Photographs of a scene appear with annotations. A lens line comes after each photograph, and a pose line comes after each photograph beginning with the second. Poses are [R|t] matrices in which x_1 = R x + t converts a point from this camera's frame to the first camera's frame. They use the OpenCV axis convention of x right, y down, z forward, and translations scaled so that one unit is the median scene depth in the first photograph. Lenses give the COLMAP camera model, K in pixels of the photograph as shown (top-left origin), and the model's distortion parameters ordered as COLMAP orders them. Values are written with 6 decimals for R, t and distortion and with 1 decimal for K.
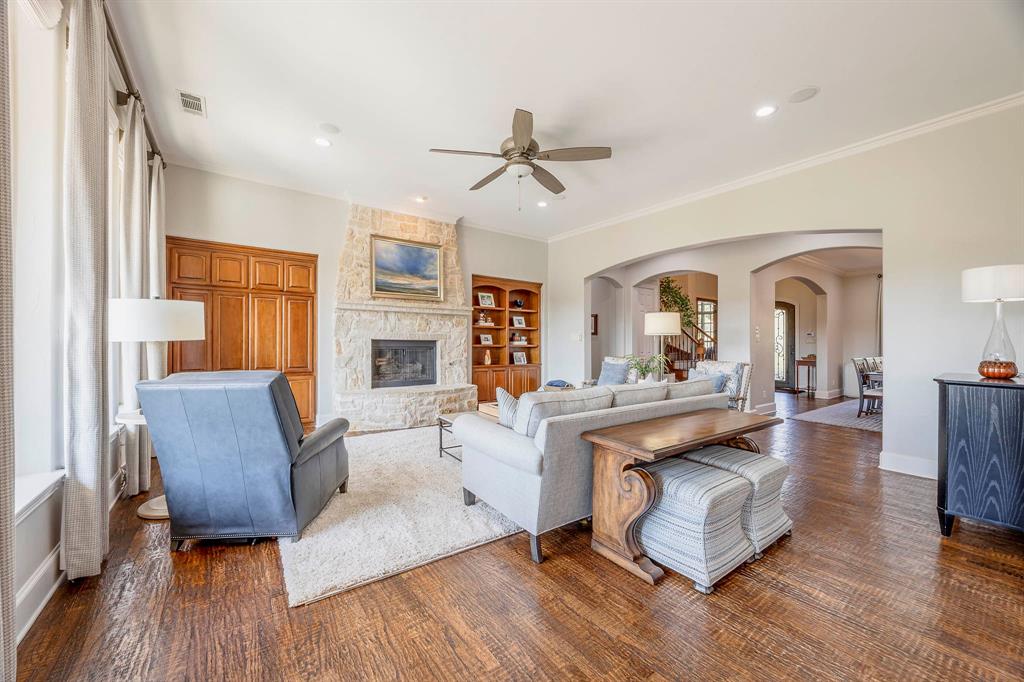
lens RADIAL K [[390.5, 0, 521.6], [0, 390.5, 340.6], [0, 0, 1]] dist [0.000456, -0.000812]
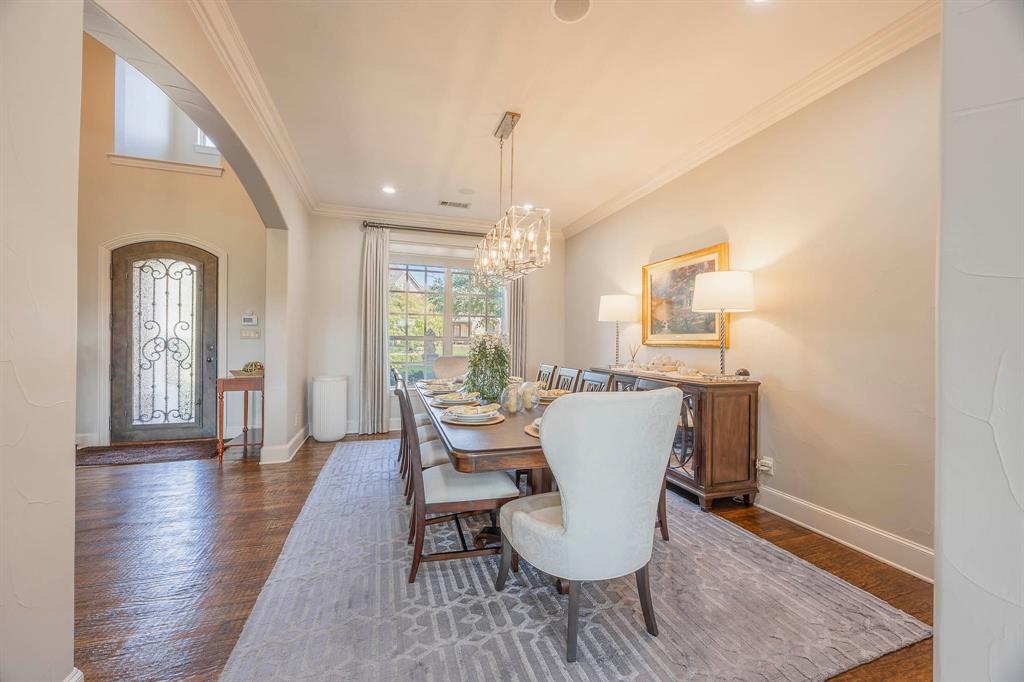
lens RADIAL K [[390.5, 0, 512.6], [0, 390.5, 338.2], [0, 0, 1]] dist [0.000456, -0.000812]
pose [[0.328771, 0.006738, 0.944386, 0.411884], [-0.008758, 0.999953, -0.004085, 0.005286], [-0.944369, -0.006927, 0.328815, 0.565357]]
